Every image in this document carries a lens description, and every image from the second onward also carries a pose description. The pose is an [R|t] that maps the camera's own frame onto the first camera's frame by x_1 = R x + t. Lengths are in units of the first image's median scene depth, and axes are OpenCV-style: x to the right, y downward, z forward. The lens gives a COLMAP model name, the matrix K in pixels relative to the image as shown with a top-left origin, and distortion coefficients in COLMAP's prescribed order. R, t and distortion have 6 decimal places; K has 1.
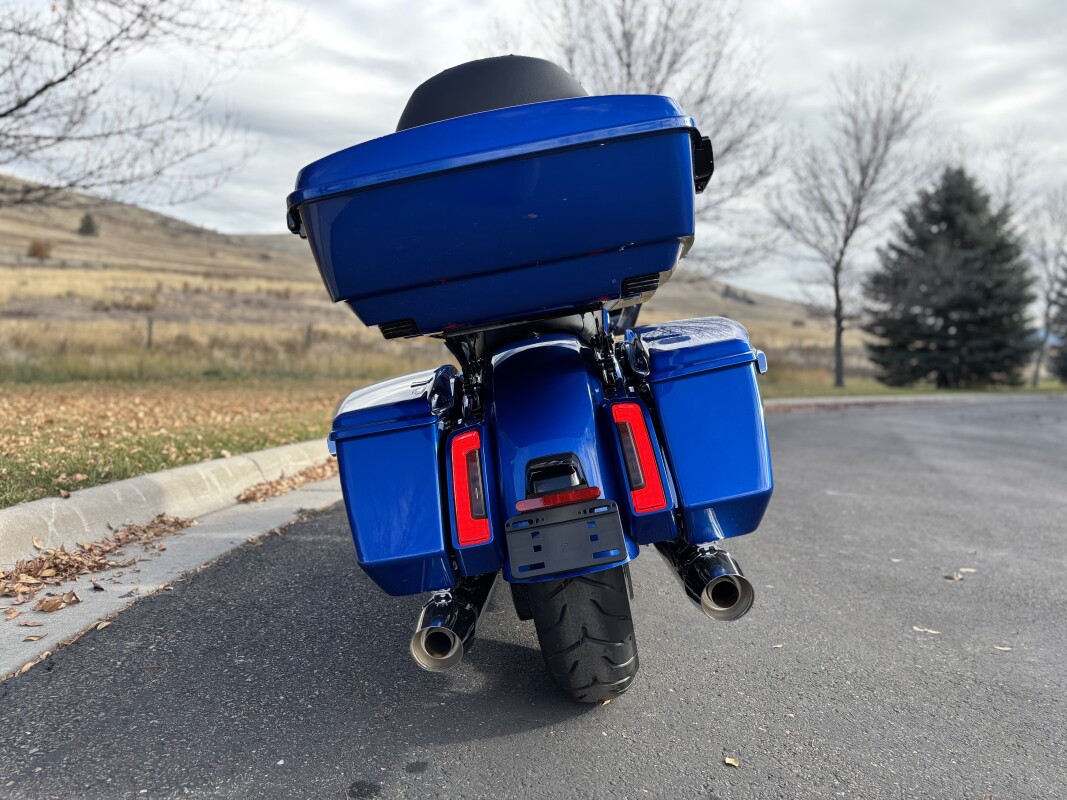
lens RADIAL K [[816.8, 0, 533.8], [0, 816.8, 398.3], [0, 0, 1]] dist [0.044364, -0.027913]
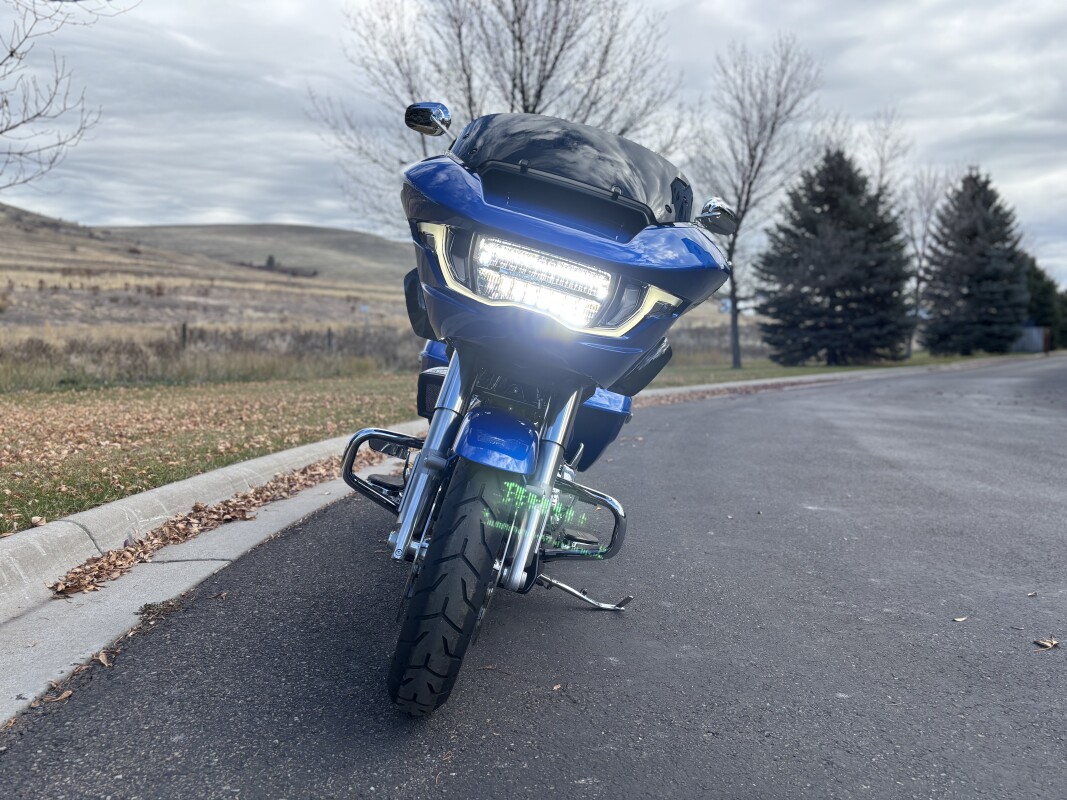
lens RADIAL K [[816.8, 0, 533.4], [0, 816.8, 395.4], [0, 0, 1]] dist [0.044364, -0.027913]
pose [[0.991015, -0.043817, 0.126369, -0.004971], [0.042415, 0.999005, 0.013765, -0.004557], [-0.126846, -0.008281, 0.991888, 0.032833]]
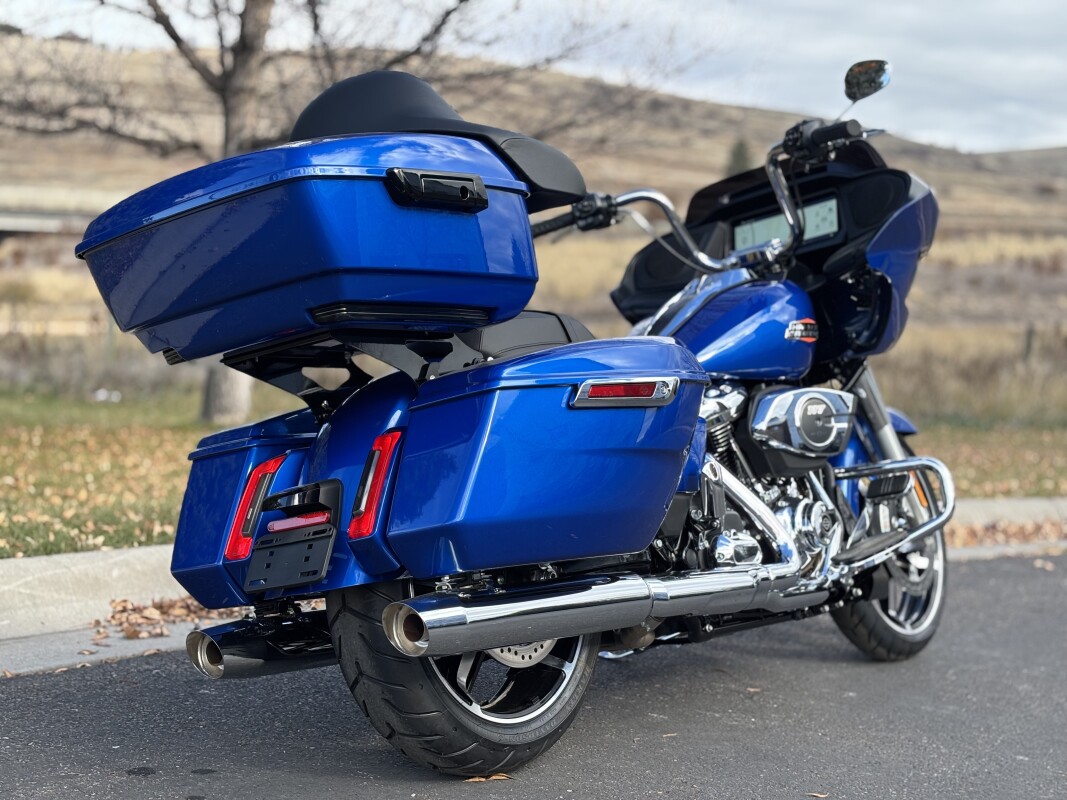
lens RADIAL K [[1640.8, 0, 538.3], [0, 1640.8, 399.9], [0, 0, 1]] dist [0.097627, 0.000000]
pose [[0.812343, 0.015710, -0.582968, 0.087050], [-0.040813, 0.998718, -0.029958, 0.001237], [0.581750, 0.048129, 0.811943, -0.029696]]
